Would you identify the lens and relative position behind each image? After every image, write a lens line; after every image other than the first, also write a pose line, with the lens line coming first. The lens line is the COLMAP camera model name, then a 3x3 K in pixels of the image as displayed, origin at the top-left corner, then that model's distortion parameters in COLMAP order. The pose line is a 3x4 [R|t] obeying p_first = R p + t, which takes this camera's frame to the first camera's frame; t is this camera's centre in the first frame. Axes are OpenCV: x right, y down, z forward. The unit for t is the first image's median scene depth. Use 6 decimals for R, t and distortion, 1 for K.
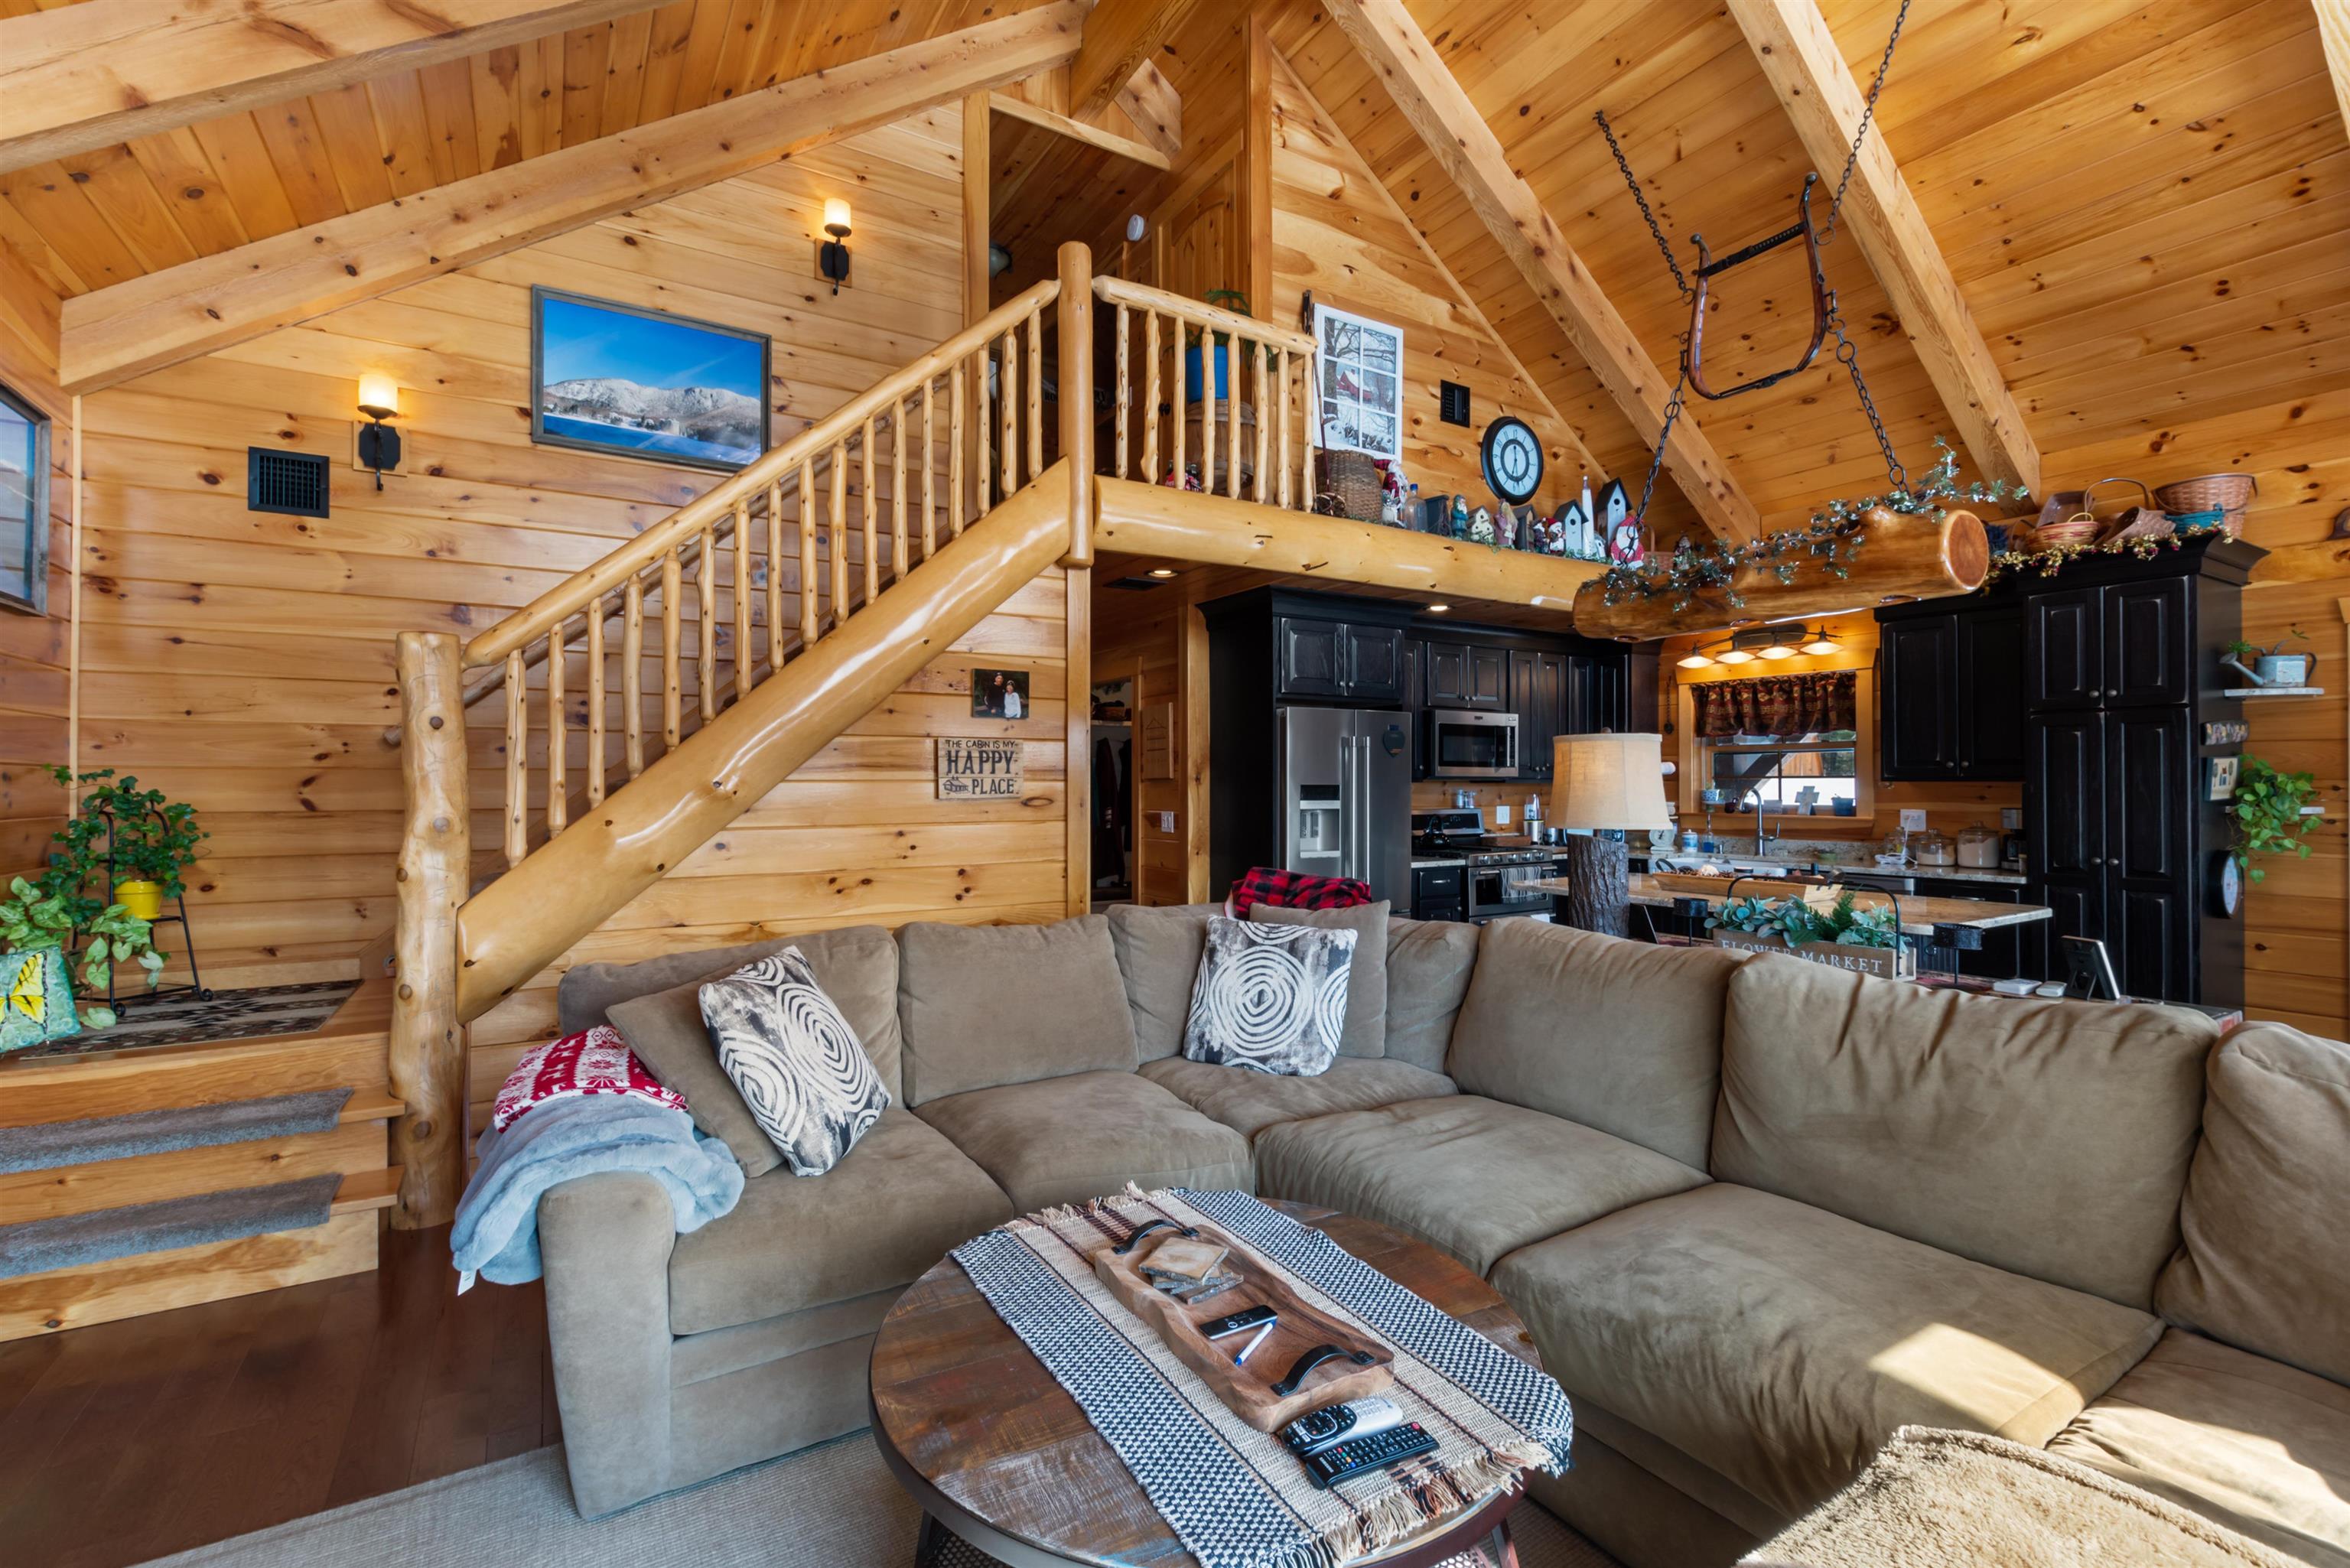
lens RADIAL K [[1017.2, 0, 1175.0], [0, 1017.2, 784.0], [0, 0, 1]] dist [0.001415, -0.000476]
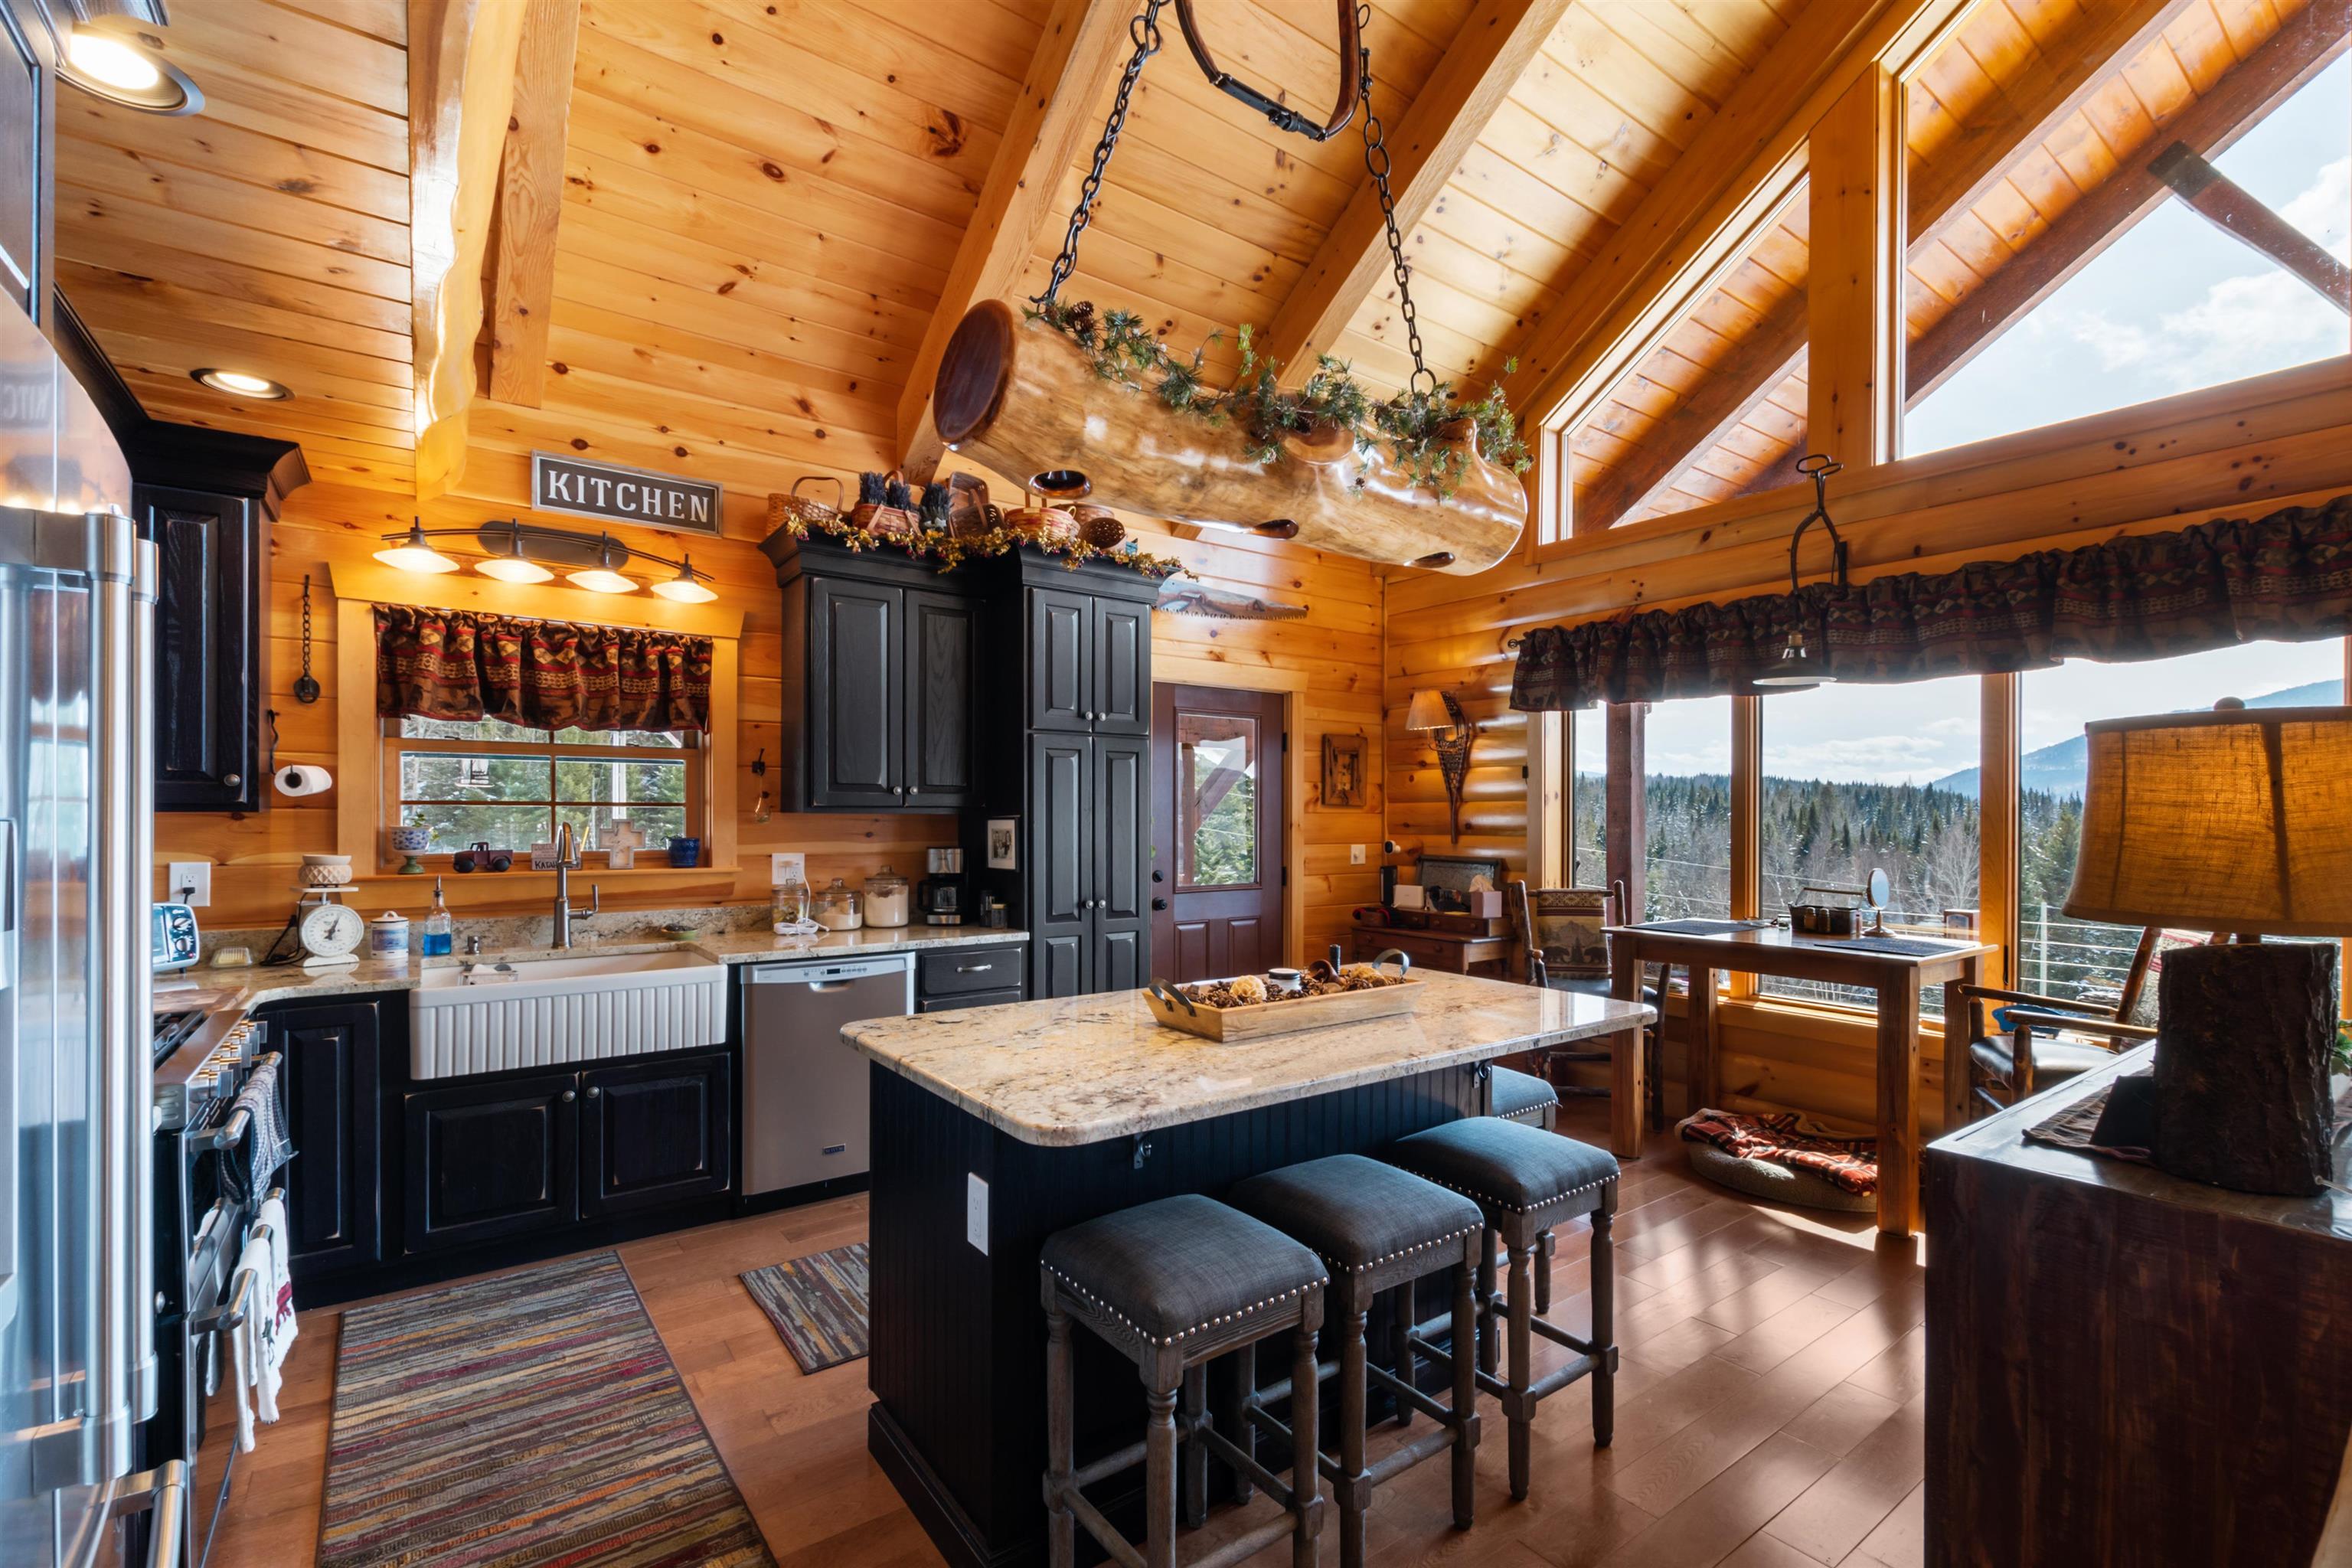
lens RADIAL K [[1035.7, 0, 1143.9], [0, 1035.7, 826.1], [0, 0, 1]] dist [0.001347, -0.000053]
pose [[-0.072727, -0.009674, 0.997305, 0.000603], [-0.004045, 0.999948, 0.009405, -0.001156], [-0.997344, -0.003350, -0.072763, 0.959312]]
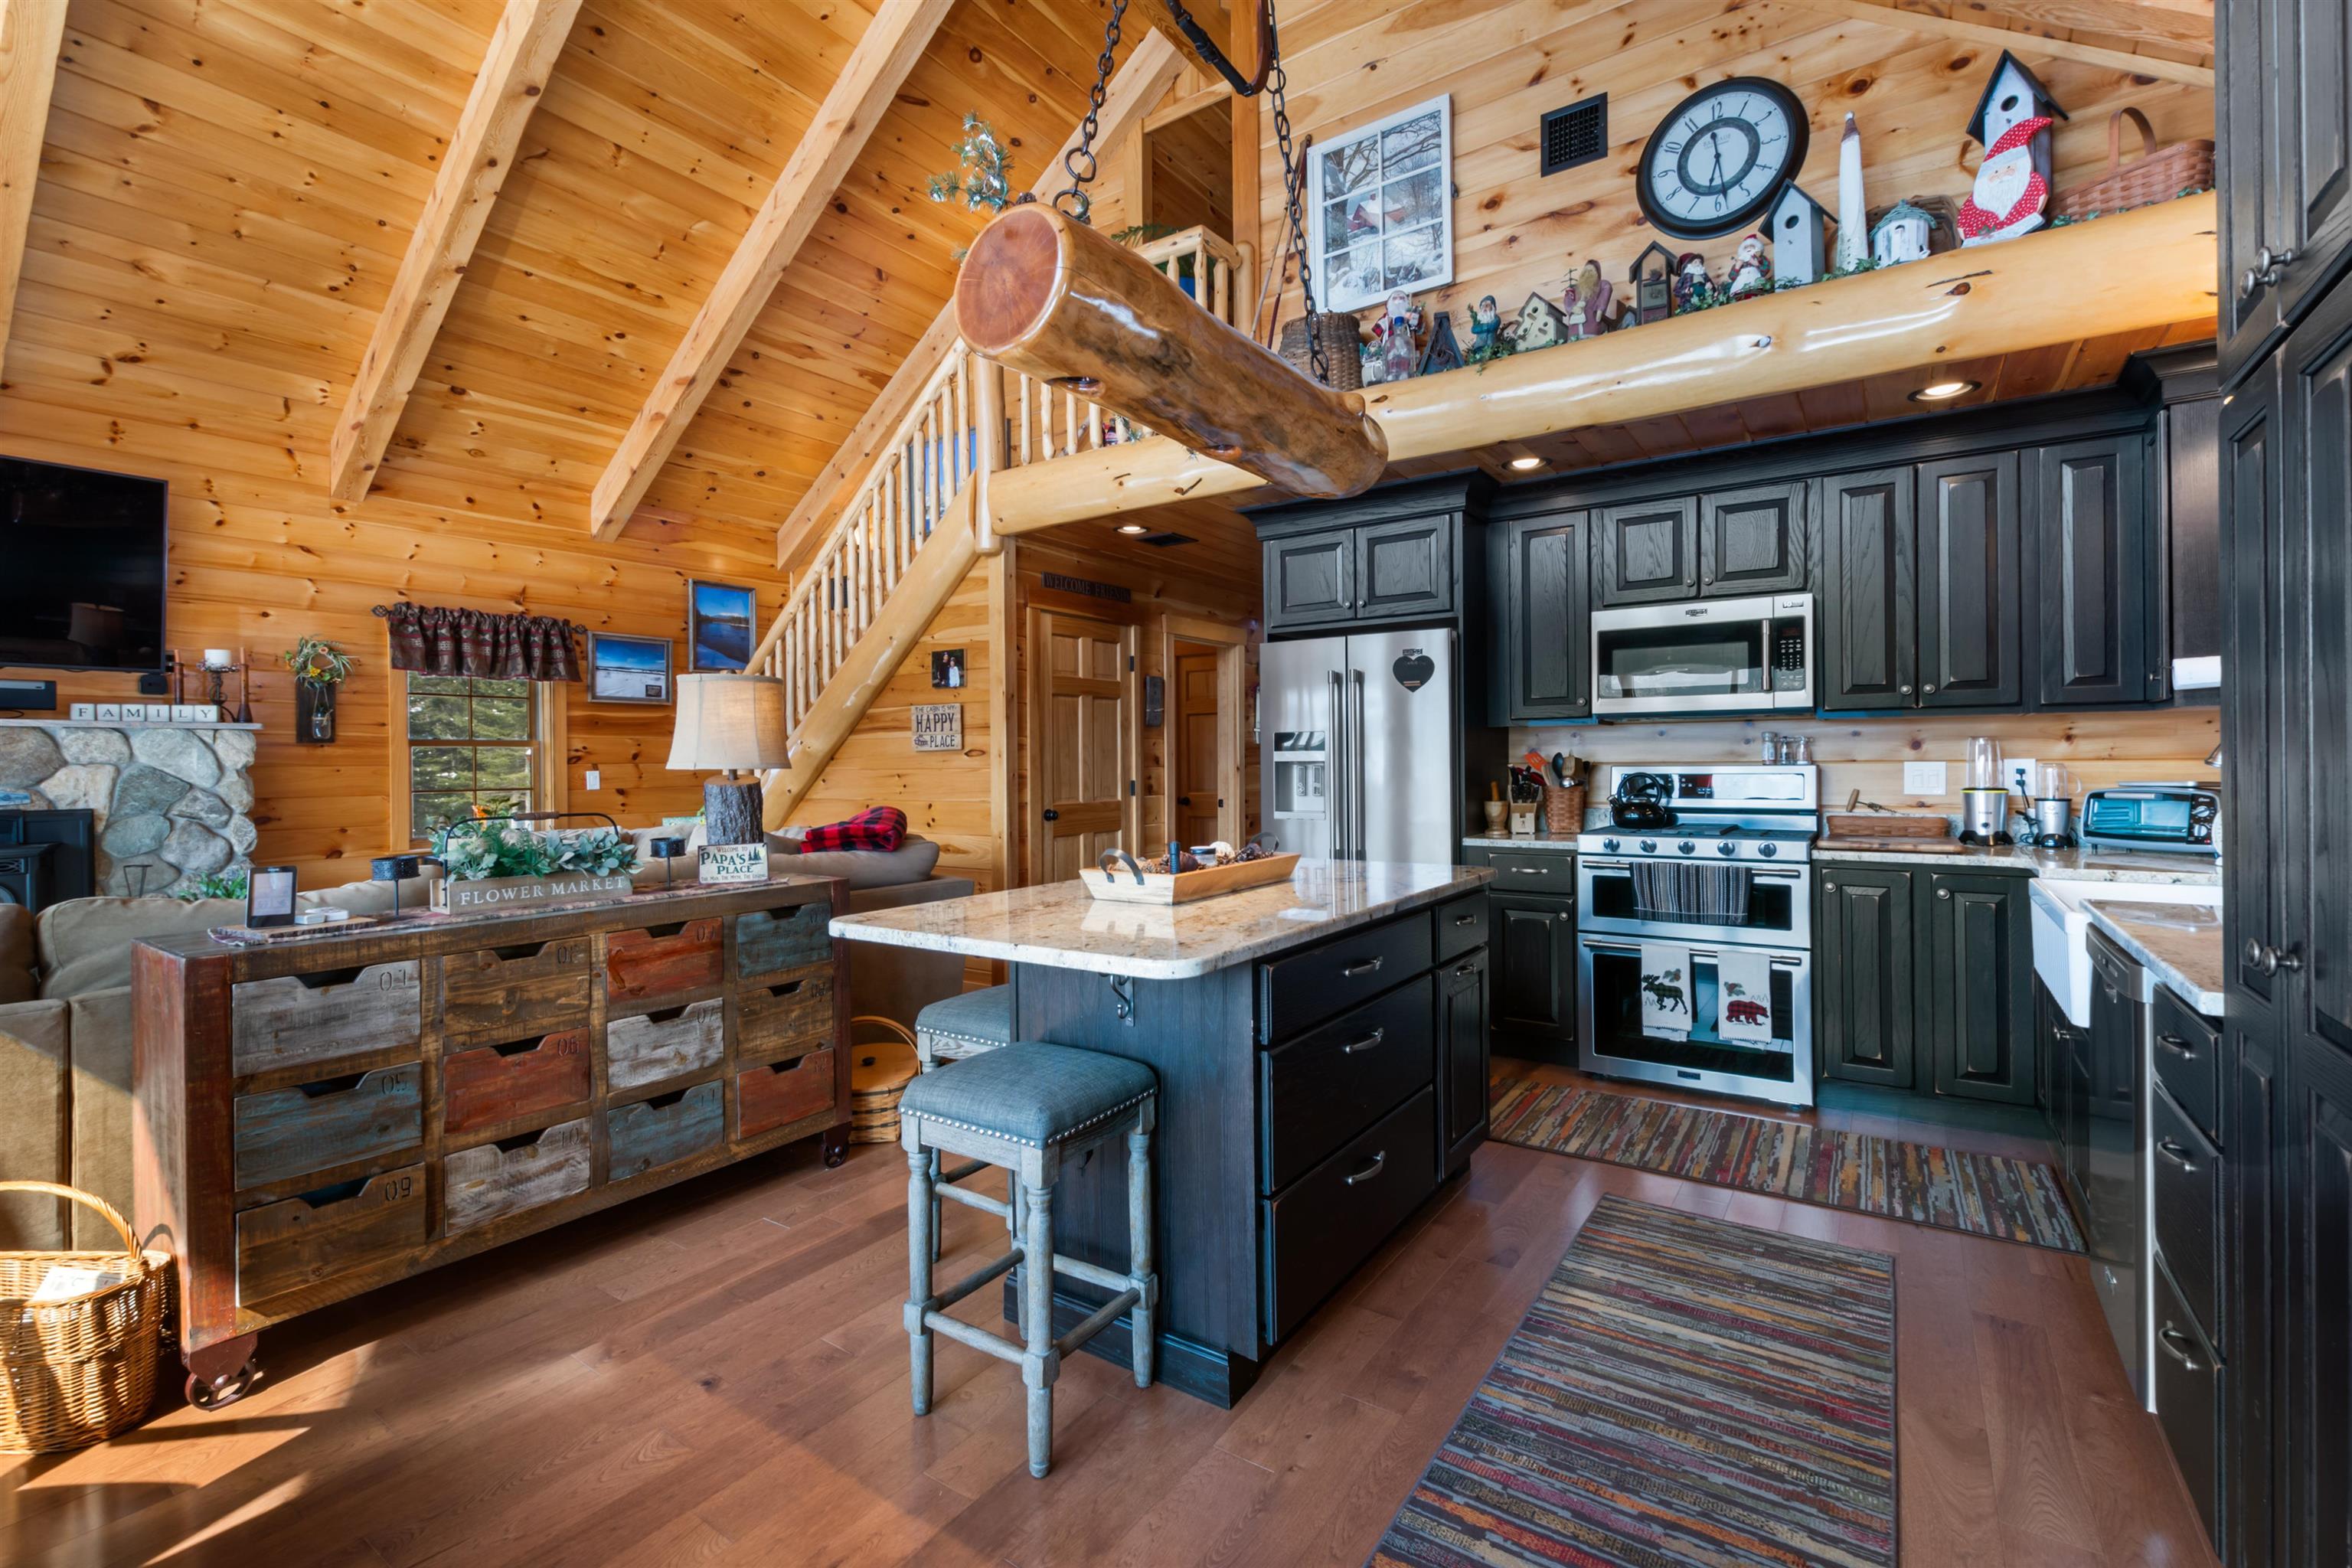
lens RADIAL K [[1042.4, 0, 1168.0], [0, 1042.4, 766.5], [0, 0, 1]] dist [0.000058, -0.000174]
pose [[0.401021, 0.001439, -0.916068, 0.979539], [0.010176, 0.999930, 0.006025, 0.025313], [0.916012, -0.011738, 0.400978, 0.621768]]
